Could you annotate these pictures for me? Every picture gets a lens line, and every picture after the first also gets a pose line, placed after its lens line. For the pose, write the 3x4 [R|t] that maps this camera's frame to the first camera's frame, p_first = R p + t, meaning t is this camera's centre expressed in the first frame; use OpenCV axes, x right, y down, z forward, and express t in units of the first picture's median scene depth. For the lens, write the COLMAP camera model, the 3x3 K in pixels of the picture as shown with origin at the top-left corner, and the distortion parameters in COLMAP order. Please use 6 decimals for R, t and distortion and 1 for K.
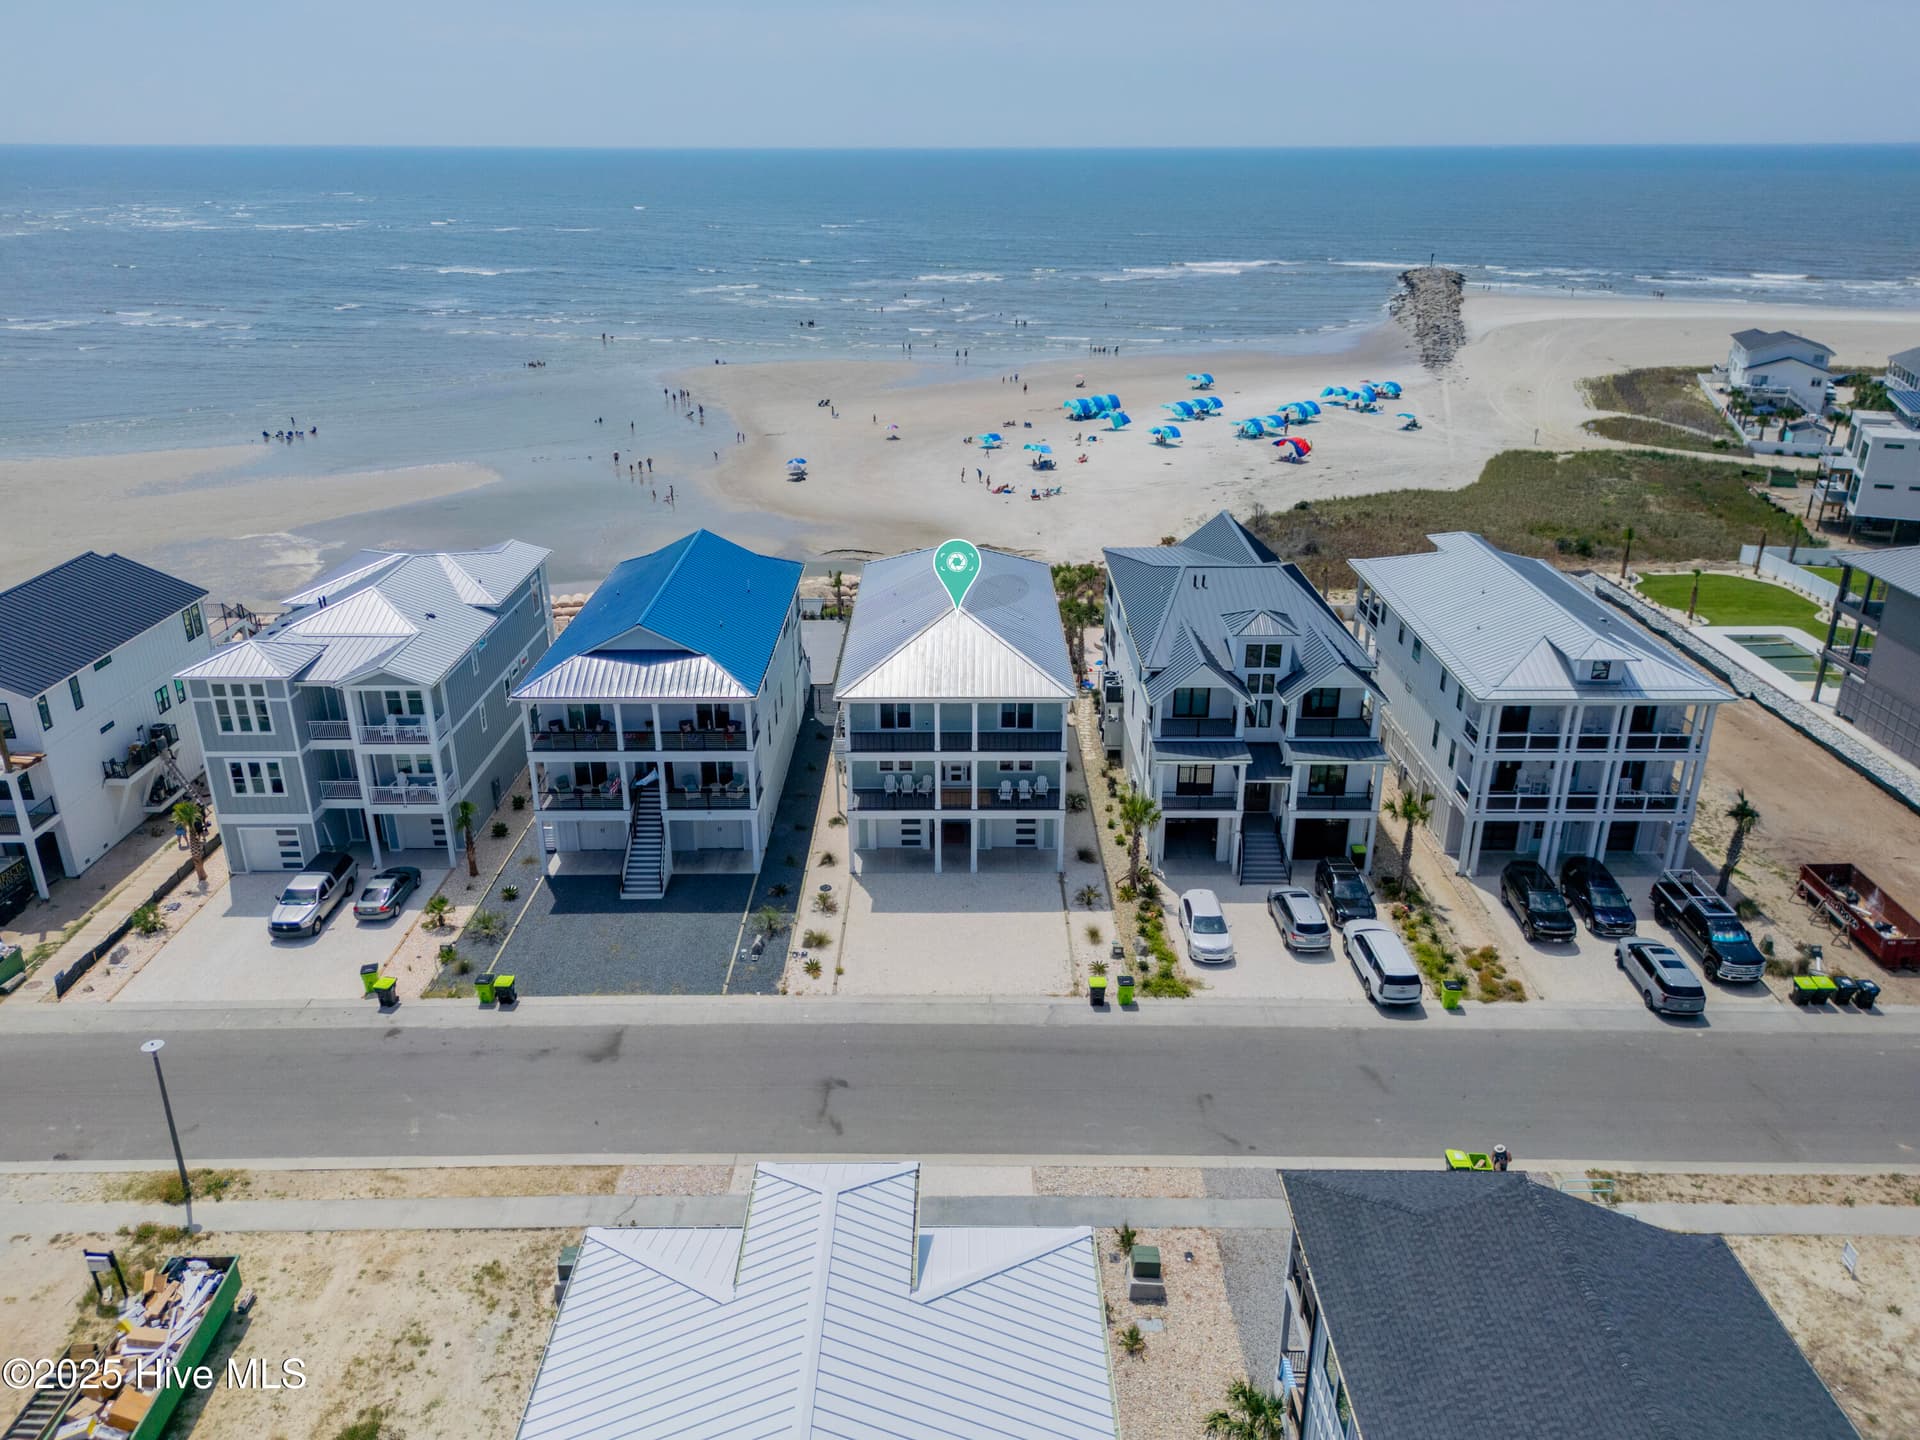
lens RADIAL K [[1430.8, 0, 942.0], [0, 1430.8, 747.1], [0, 0, 1]] dist [0.048555, -0.049722]
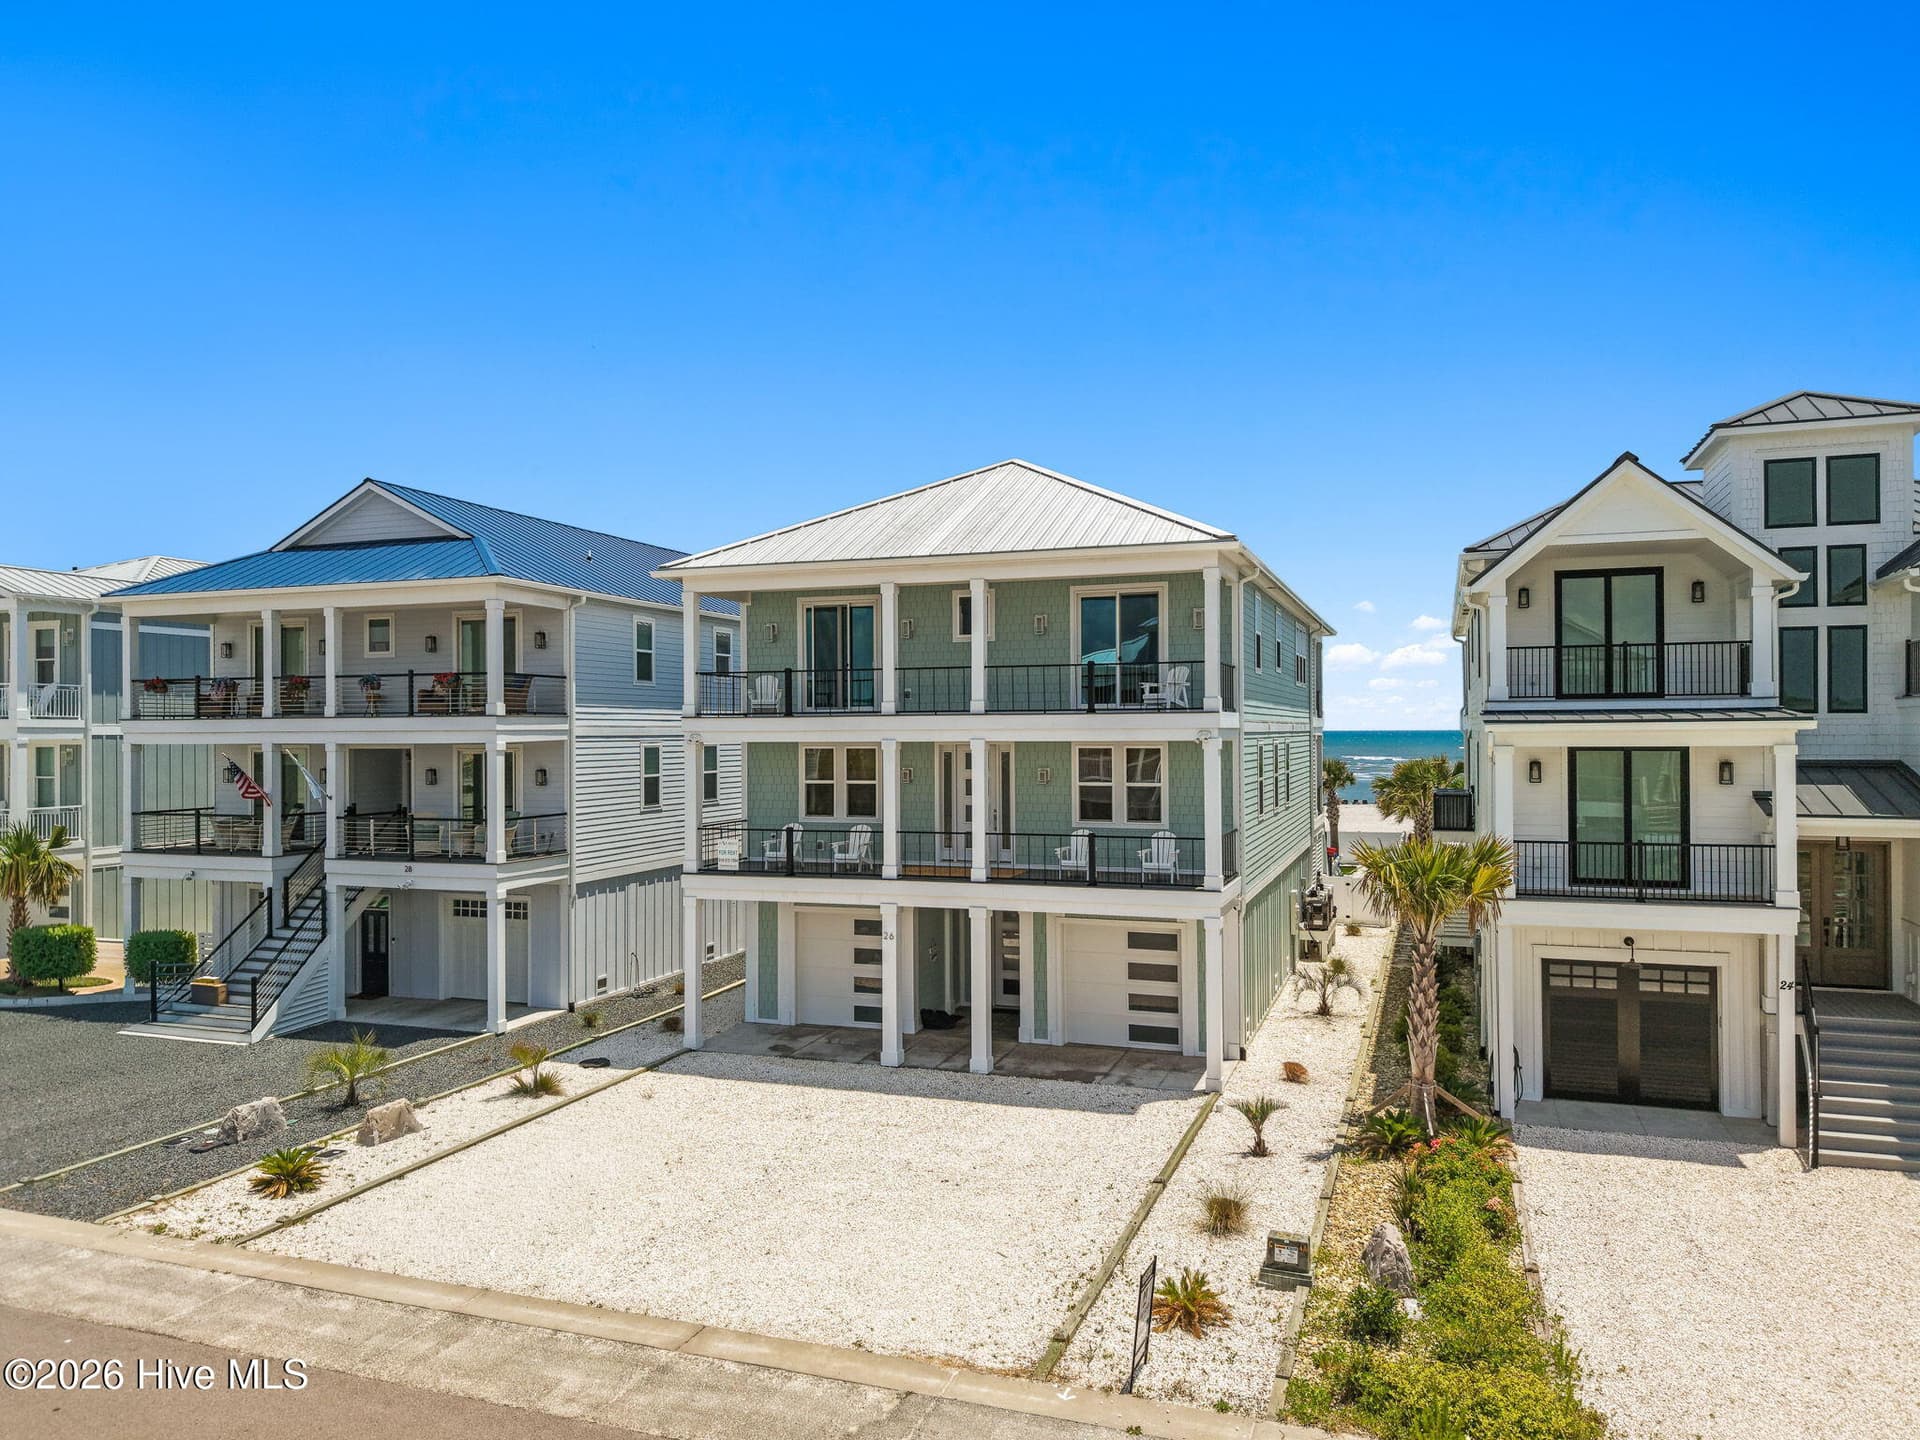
lens RADIAL K [[1375.2, 0, 895.7], [0, 1375.2, 719.1], [0, 0, 1]] dist [0.035338, -0.030279]
pose [[0.939501, -0.004434, -0.342516, 0.128573], [-0.124813, 0.926745, -0.354353, 0.135472], [0.318996, 0.375666, 0.870124, 0.657744]]
